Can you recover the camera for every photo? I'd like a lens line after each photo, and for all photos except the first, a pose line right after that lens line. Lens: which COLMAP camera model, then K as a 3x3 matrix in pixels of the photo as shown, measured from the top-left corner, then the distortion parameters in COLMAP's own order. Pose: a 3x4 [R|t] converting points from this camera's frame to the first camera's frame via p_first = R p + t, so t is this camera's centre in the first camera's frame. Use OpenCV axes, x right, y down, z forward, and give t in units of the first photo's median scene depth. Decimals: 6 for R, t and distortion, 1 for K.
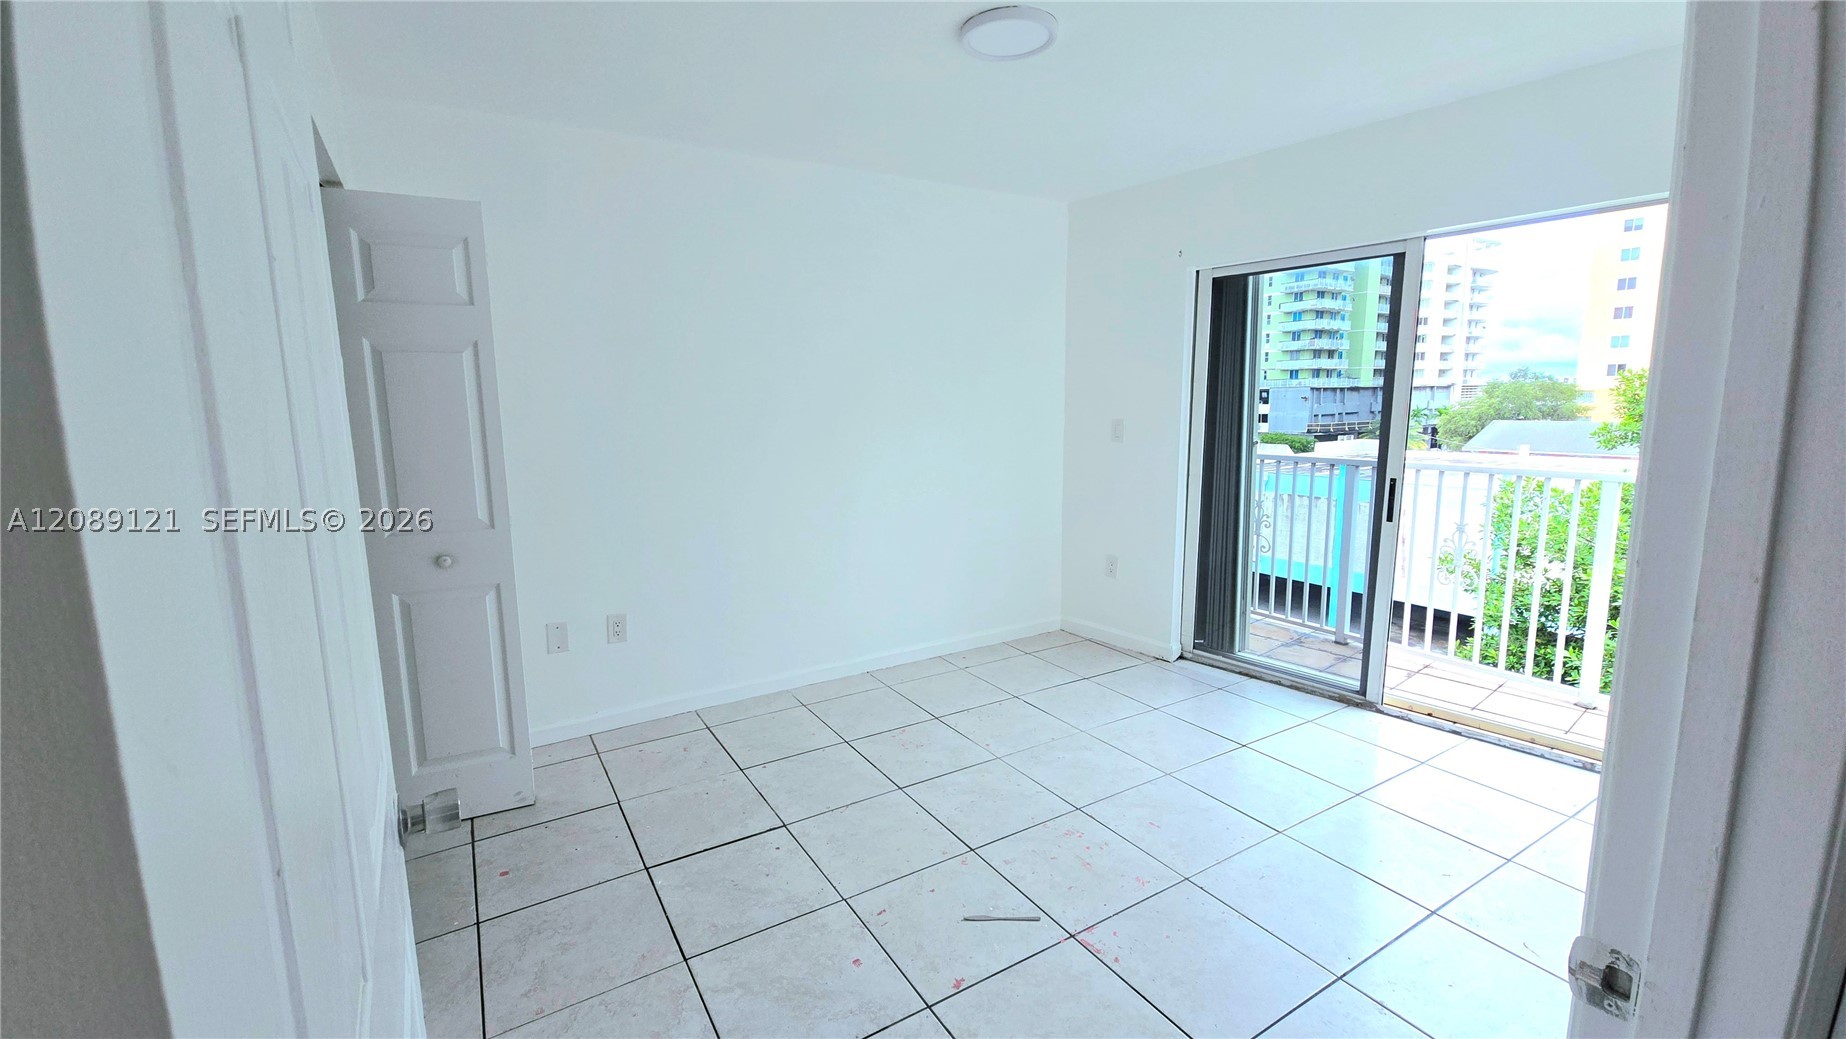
lens RADIAL K [[751.2, 0, 900.6], [0, 751.2, 511.0], [0, 0, 1]] dist [0.000552, 0.000135]
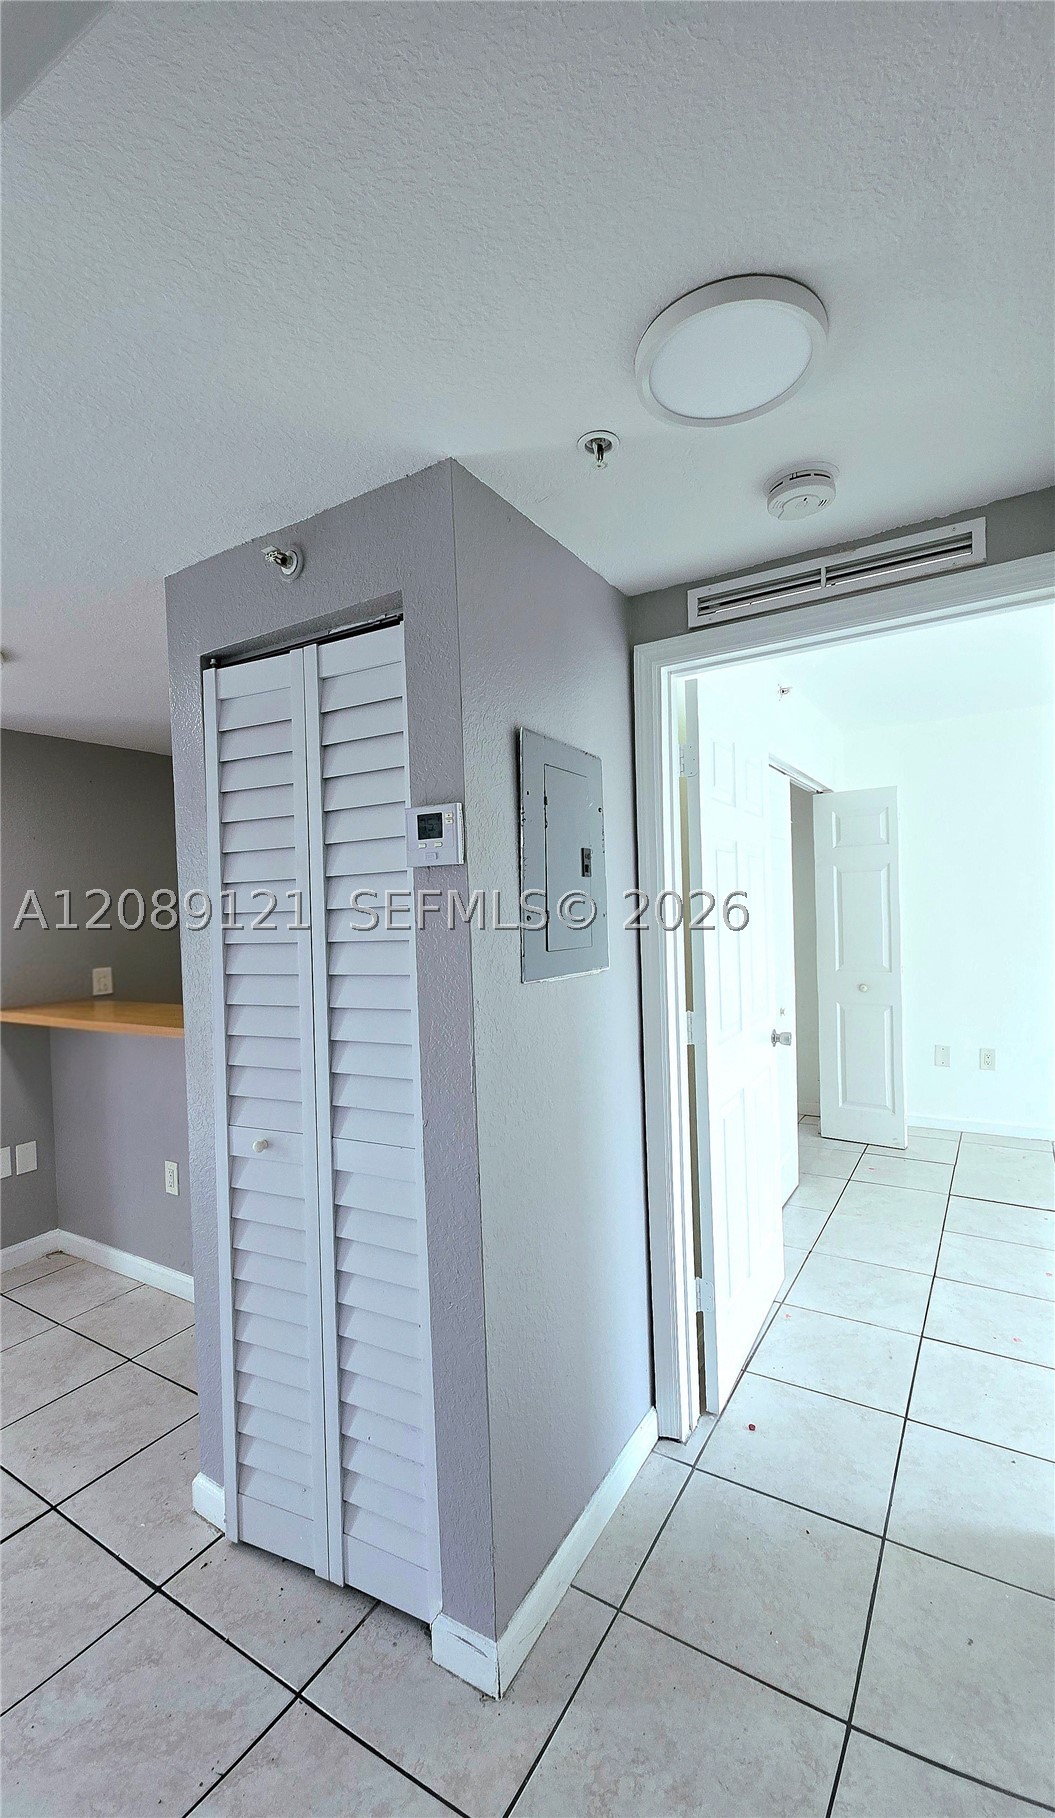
lens RADIAL K [[755.0, 0, 551.8], [0, 755.0, 908.6], [0, 0, 1]] dist [0.000164, 0.000021]
pose [[0.475752, 0.009348, -0.879530, 0.566323], [-0.104133, 0.993510, -0.045768, 0.036673], [0.873394, 0.113362, 0.473638, -0.470753]]
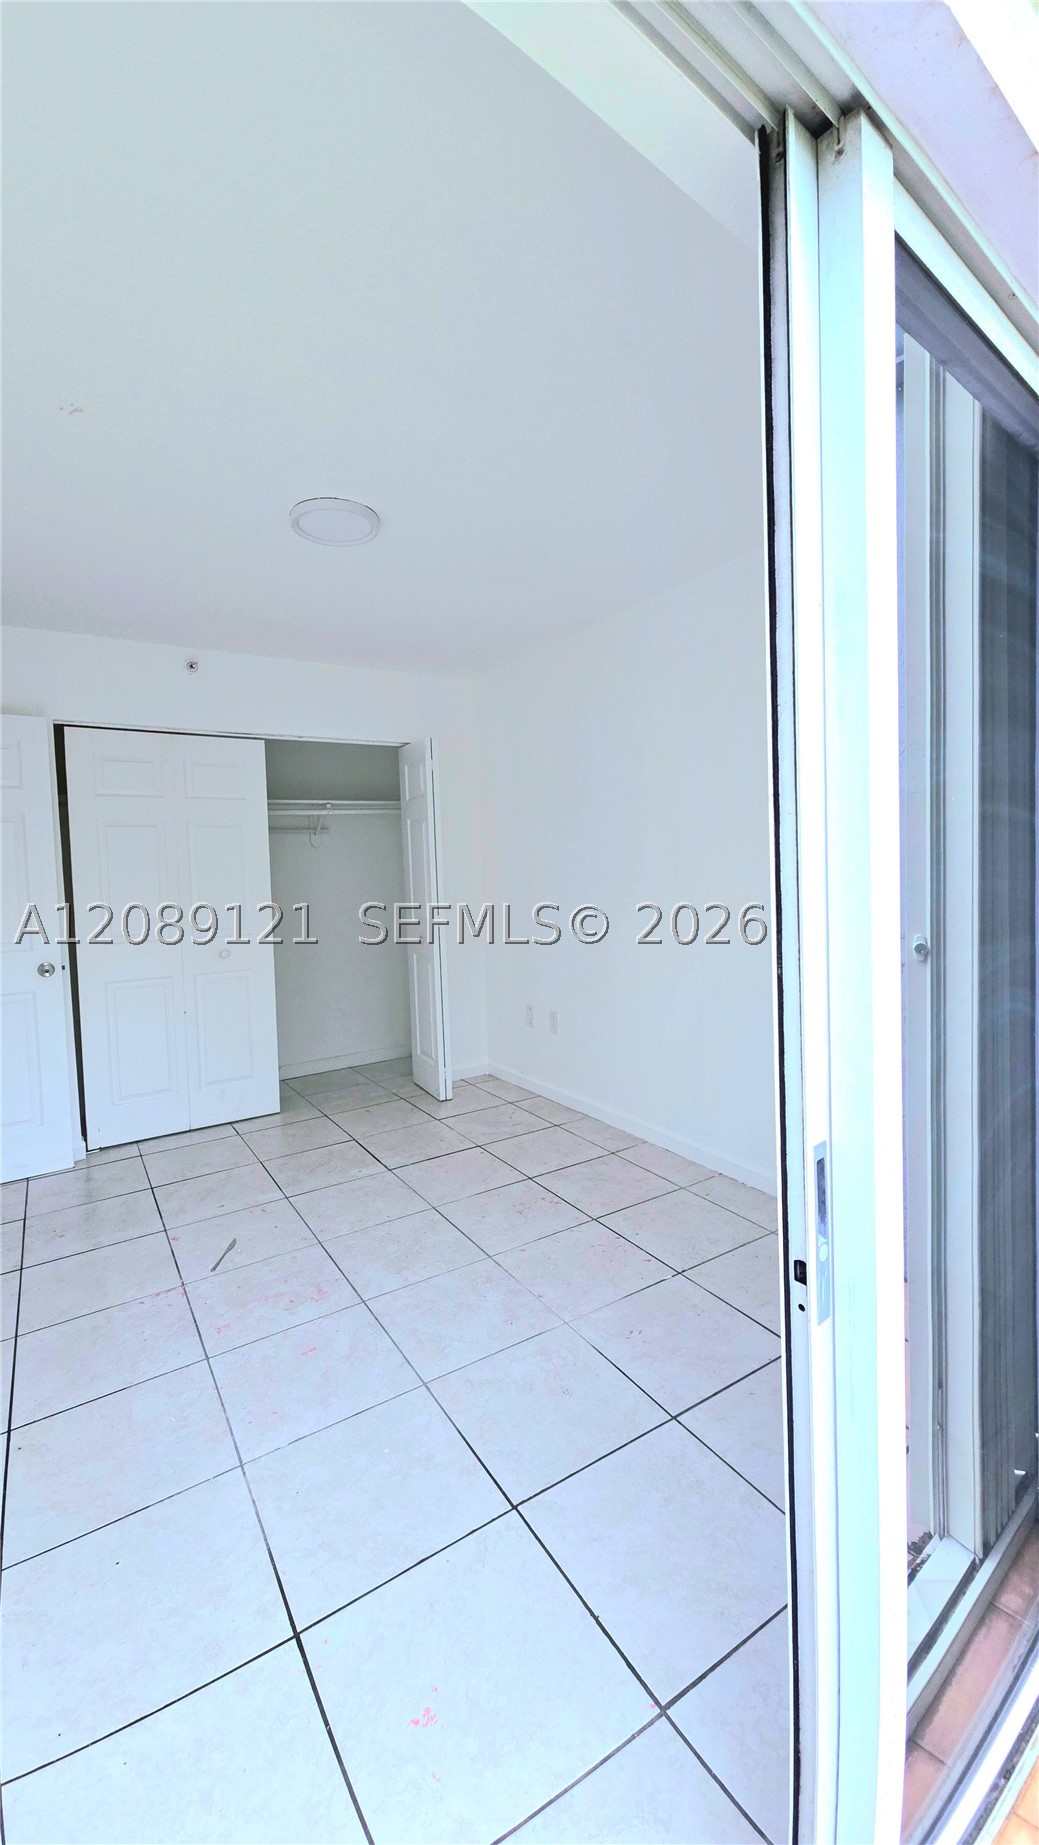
lens RADIAL K [[750.7, 0, 525.5], [0, 750.7, 905.8], [0, 0, 1]] dist [0.000552, 0.000135]
pose [[0.033474, 0.071869, -0.996852, 1.093398], [-0.114094, 0.991166, 0.067627, -0.147712], [0.992906, 0.111471, 0.041378, 1.102132]]
